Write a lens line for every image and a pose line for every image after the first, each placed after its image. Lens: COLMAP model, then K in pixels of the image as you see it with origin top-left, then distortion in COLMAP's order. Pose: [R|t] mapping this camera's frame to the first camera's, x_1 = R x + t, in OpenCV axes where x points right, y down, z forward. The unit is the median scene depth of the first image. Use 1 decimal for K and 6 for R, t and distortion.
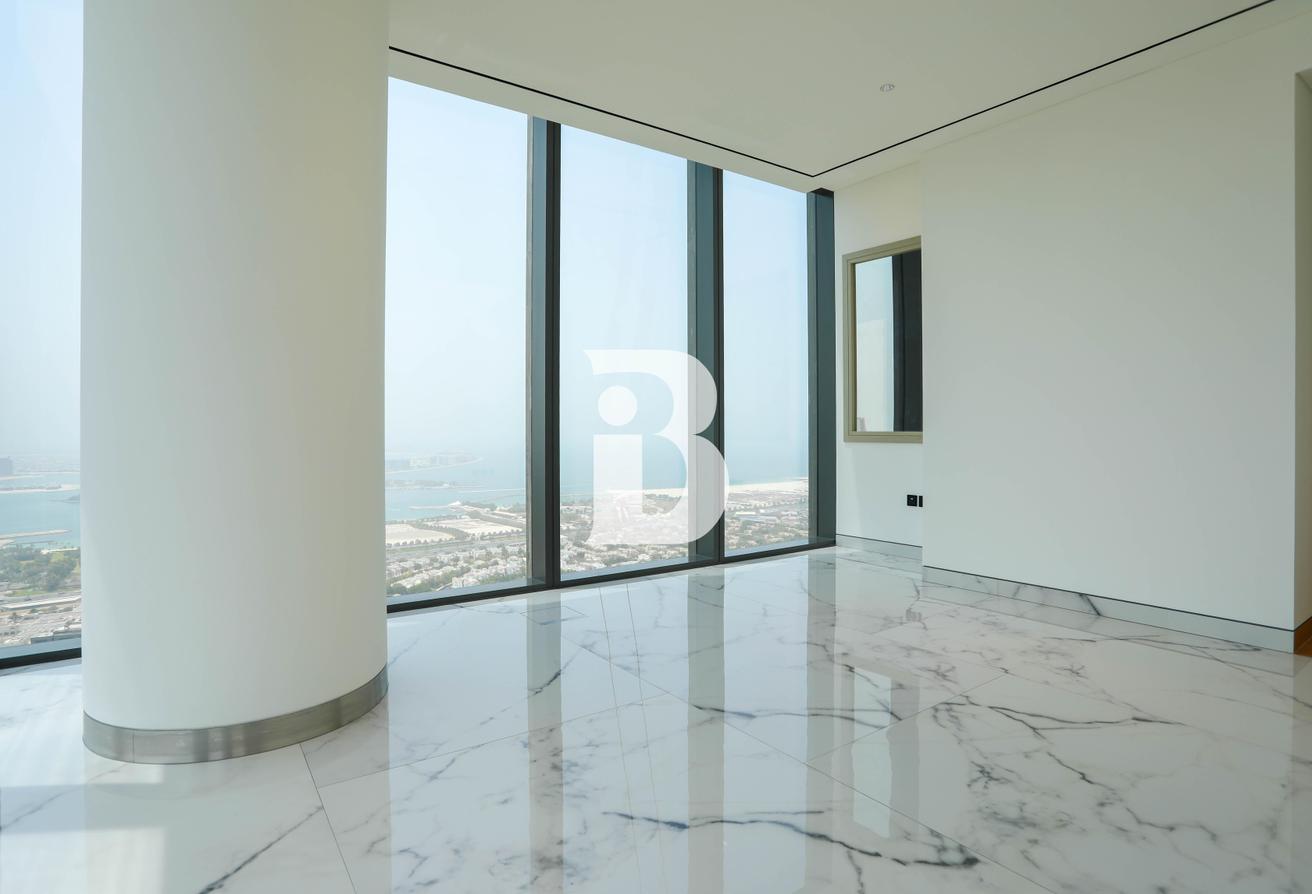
lens RADIAL K [[657.1, 0, 645.6], [0, 657.1, 444.3], [0, 0, 1]] dist [-0.024924, 0.009642]
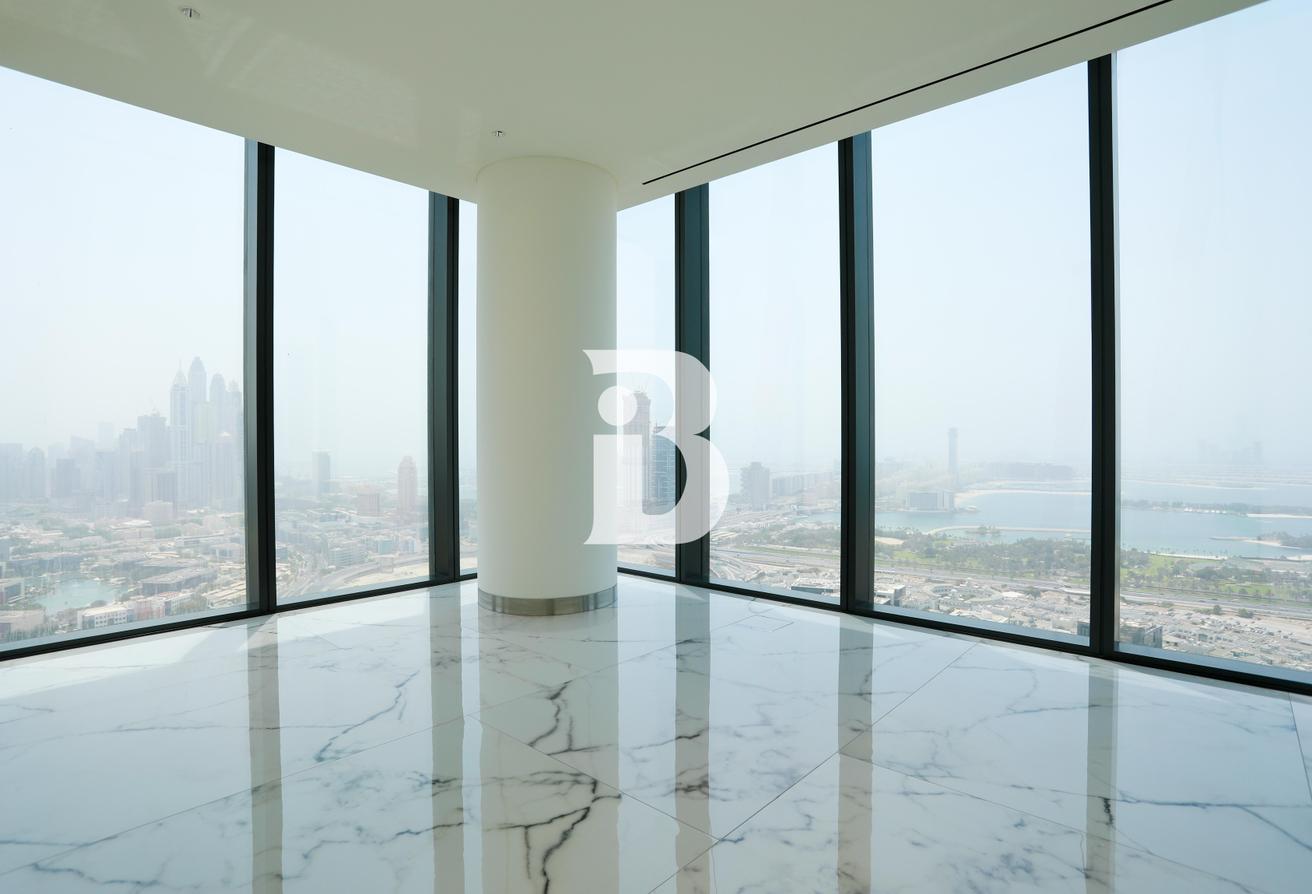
lens RADIAL K [[657.1, 0, 648.8], [0, 657.1, 443.9], [0, 0, 1]] dist [-0.024924, 0.009642]
pose [[0.216030, -0.000748, -0.976387, 1.045380], [-0.013167, 0.999907, -0.003679, -0.029076], [0.976298, 0.013651, 0.216000, 0.708822]]
